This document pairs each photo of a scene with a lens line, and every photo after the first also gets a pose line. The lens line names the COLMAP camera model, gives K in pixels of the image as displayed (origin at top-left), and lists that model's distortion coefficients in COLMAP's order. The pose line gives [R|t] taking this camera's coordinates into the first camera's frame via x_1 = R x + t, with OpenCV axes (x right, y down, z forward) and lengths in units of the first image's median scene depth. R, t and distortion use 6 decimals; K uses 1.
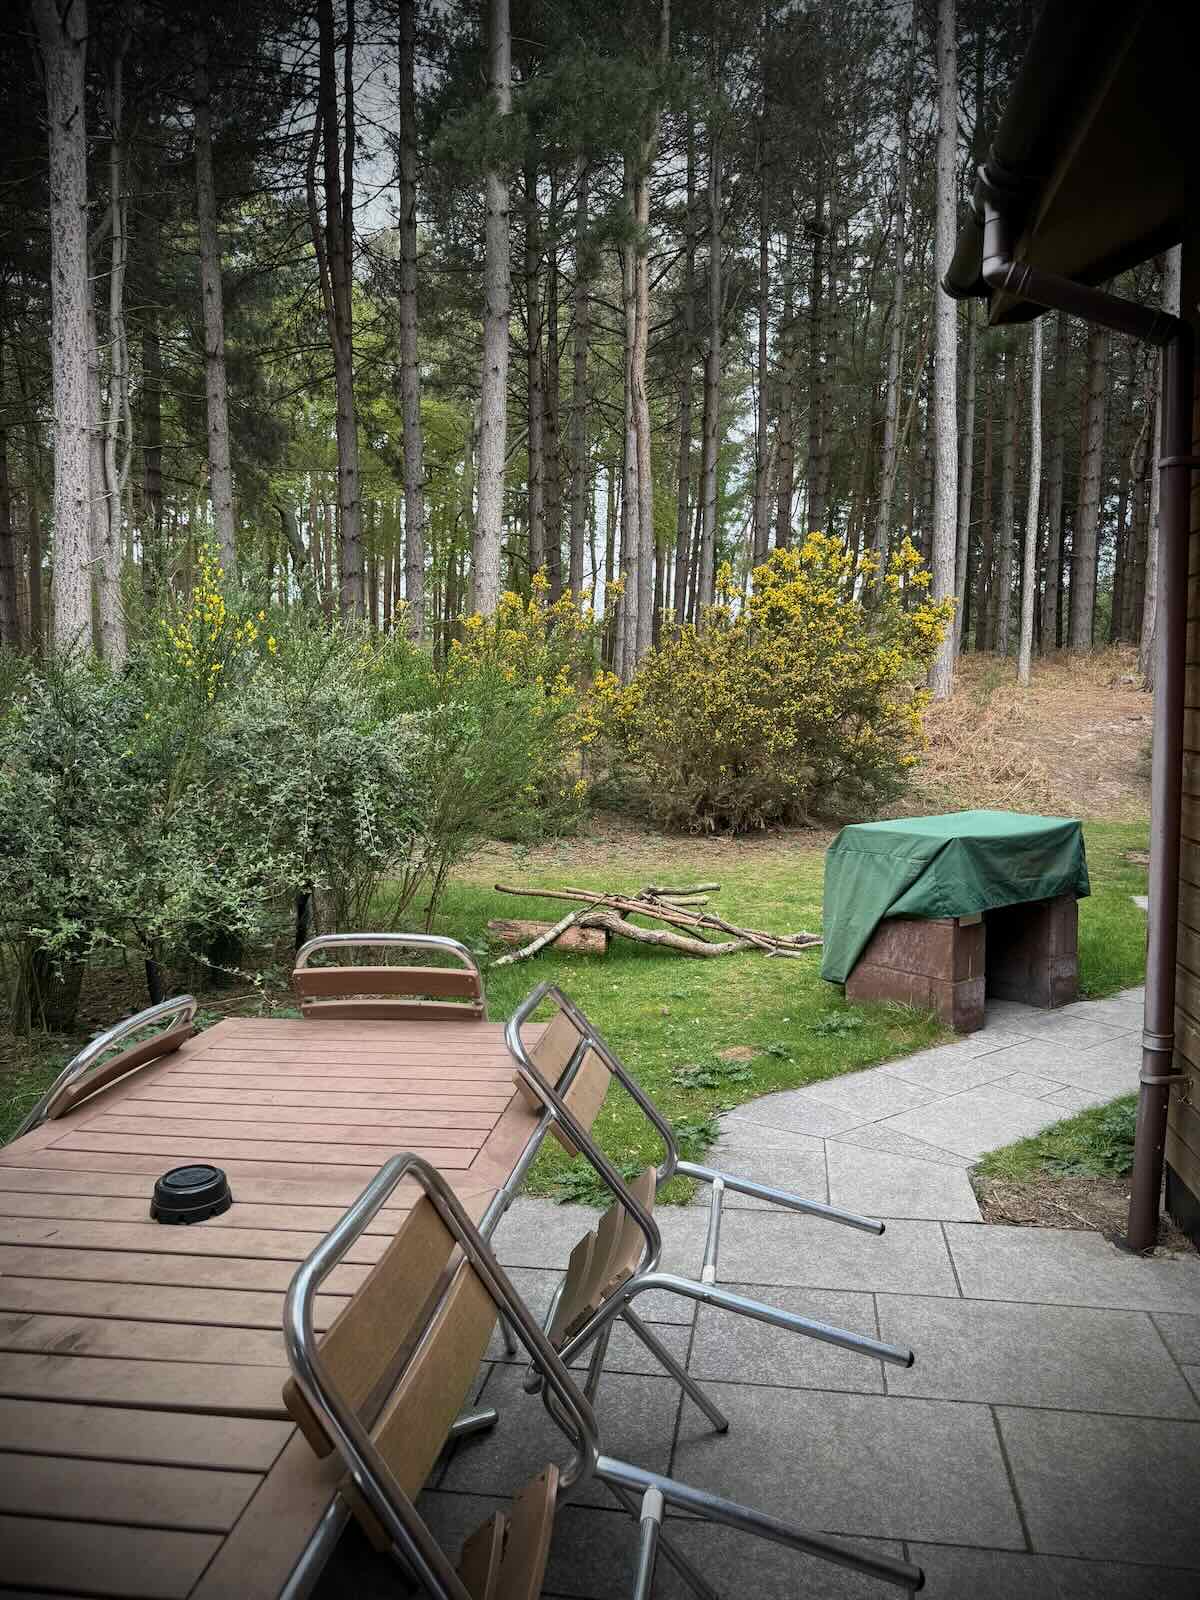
lens RADIAL K [[1143.6, 0, 599.4], [0, 1143.6, 830.0], [0, 0, 1]] dist [-0.009415, -0.005472]
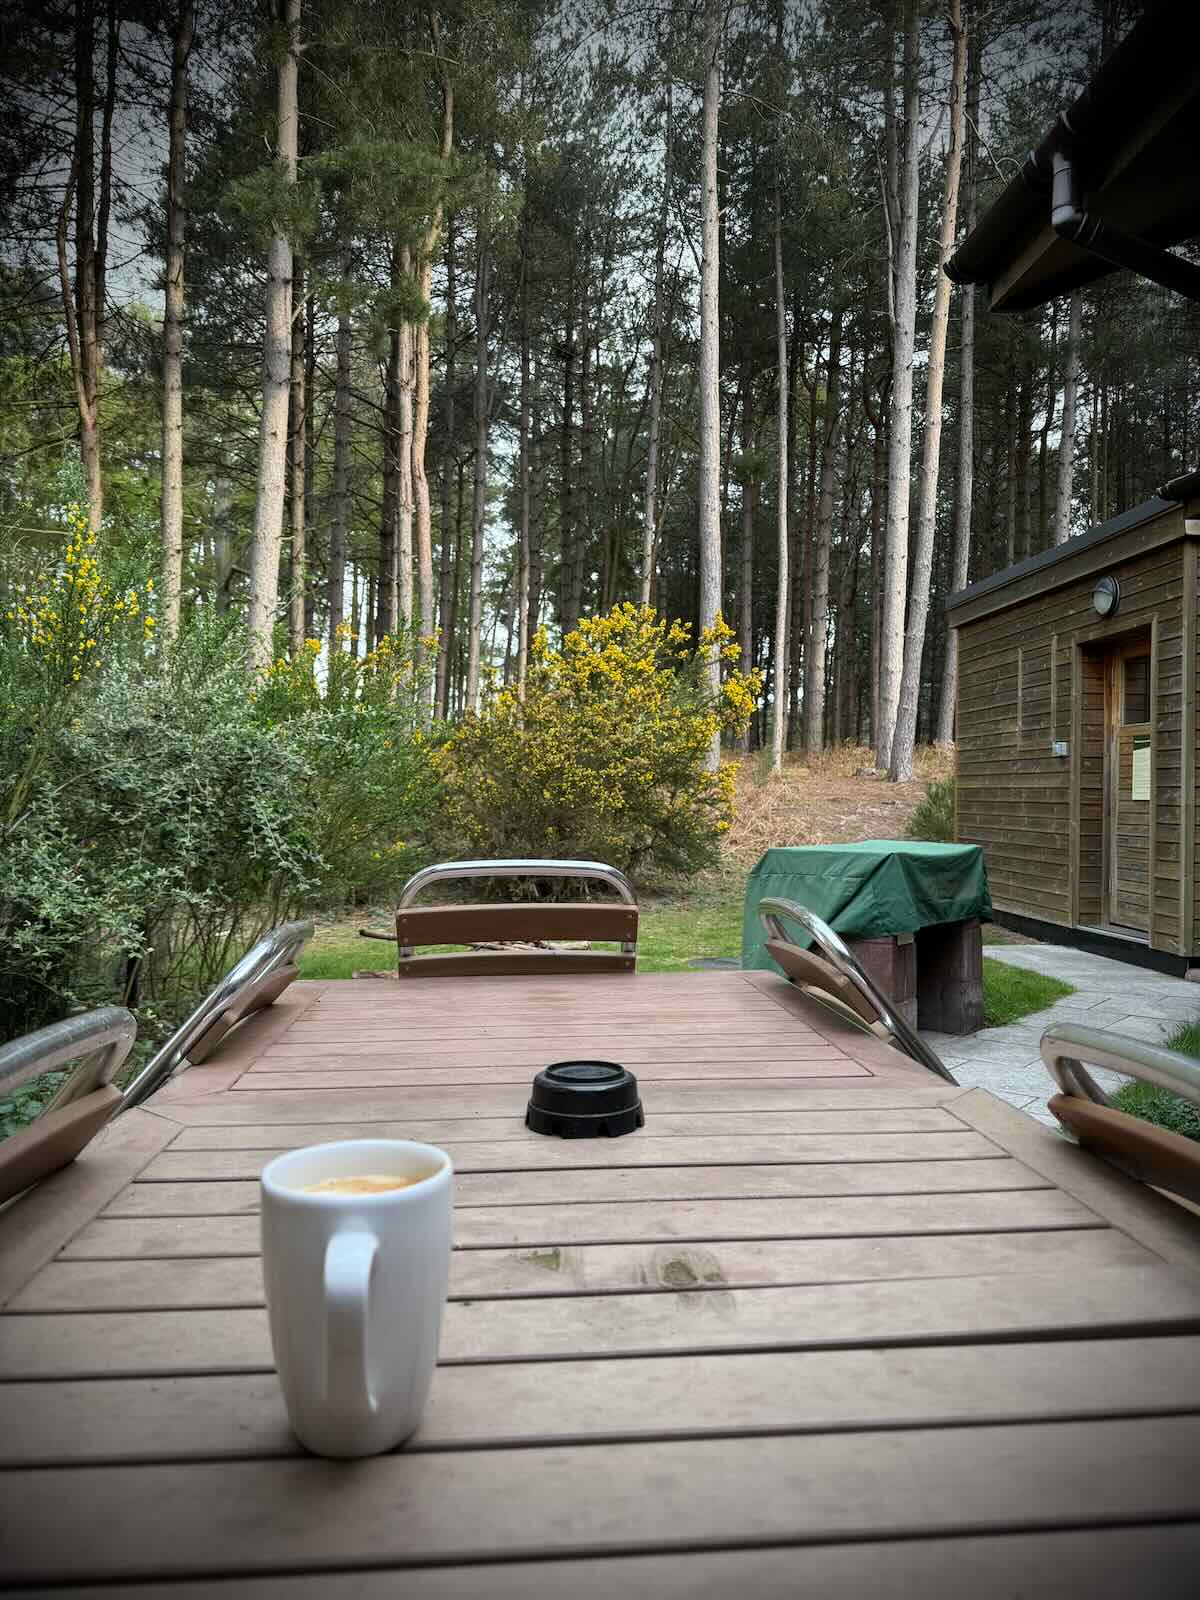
lens RADIAL K [[1134.0, 0, 606.7], [0, 1134.0, 827.8], [0, 0, 1]] dist [0.025239, -0.042999]
pose [[0.971549, 0.010380, 0.236612, -0.066878], [0.011498, 0.995794, -0.090896, 0.029772], [-0.236561, 0.091030, 0.967343, 0.047164]]
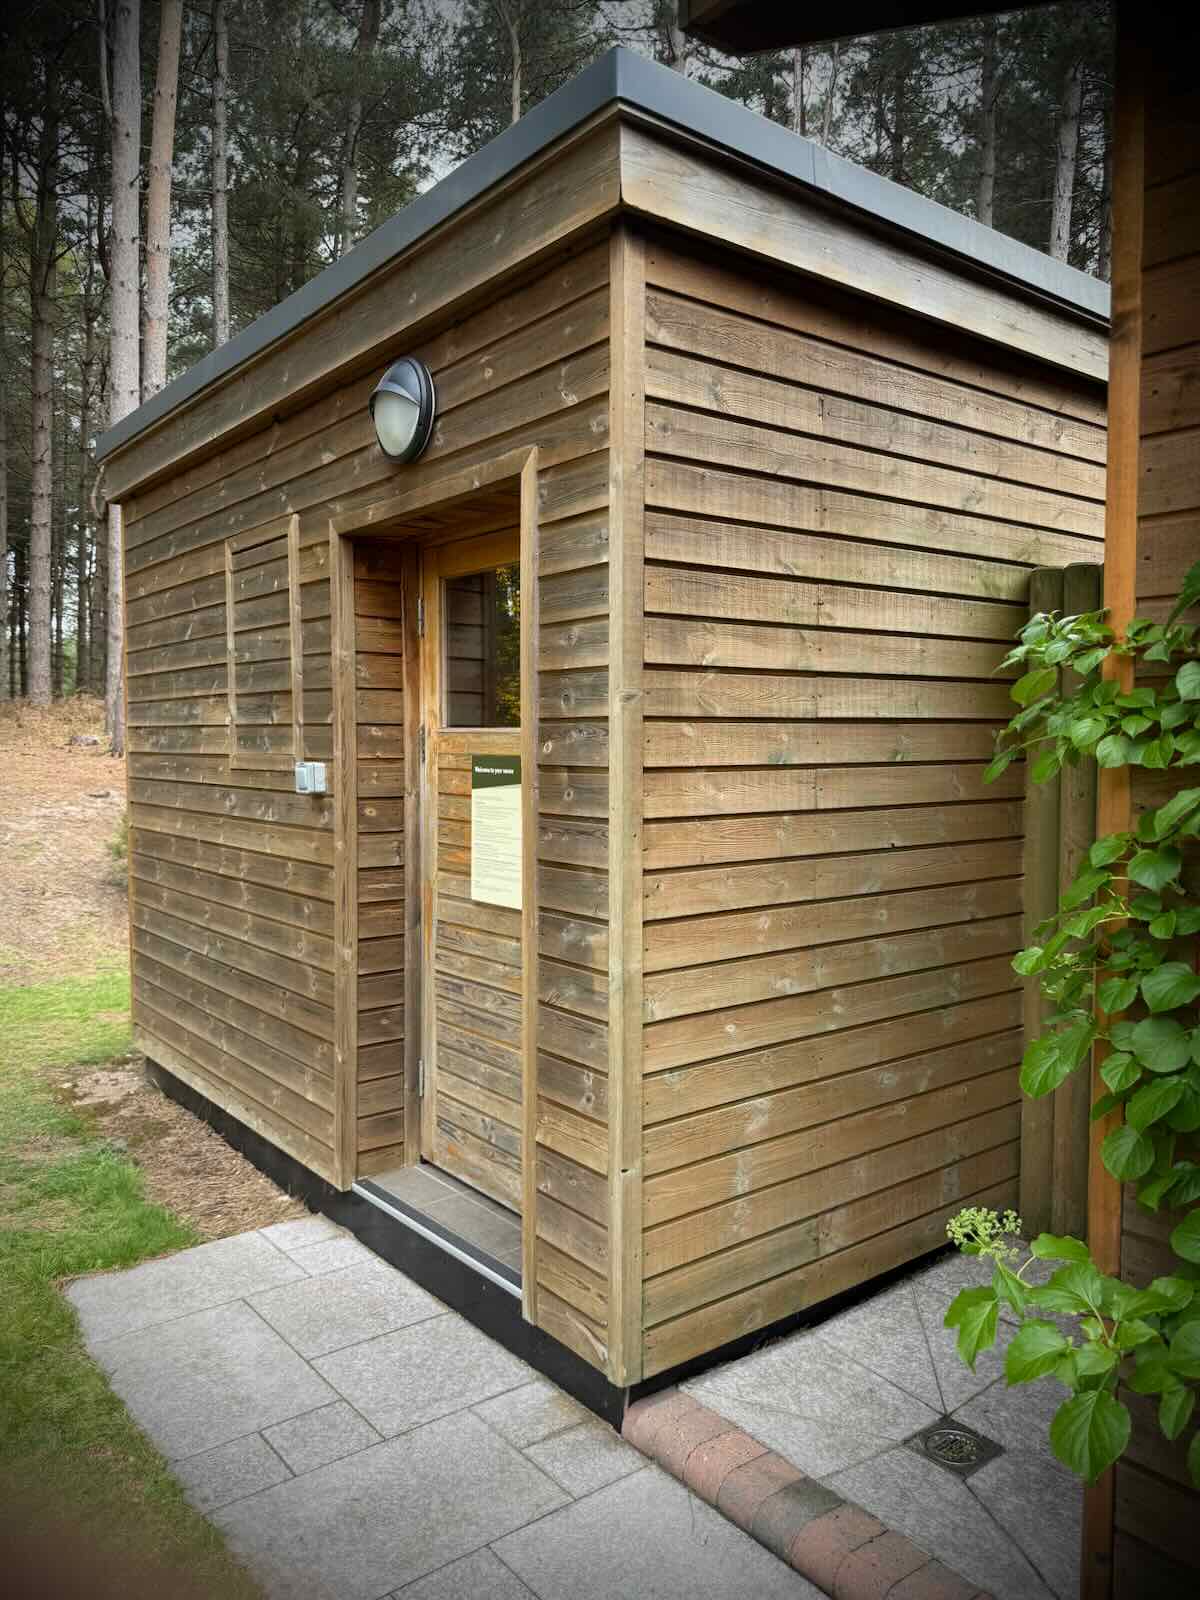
lens RADIAL K [[1175.4, 0, 600.0], [0, 1175.4, 800.0], [0, 0, 1]] dist [-0.002417, -0.003453]
pose [[0.677582, -0.021957, 0.735120, 0.218160], [0.077045, 0.996173, -0.041261, -0.062918], [-0.731401, 0.084595, 0.676681, 0.421653]]
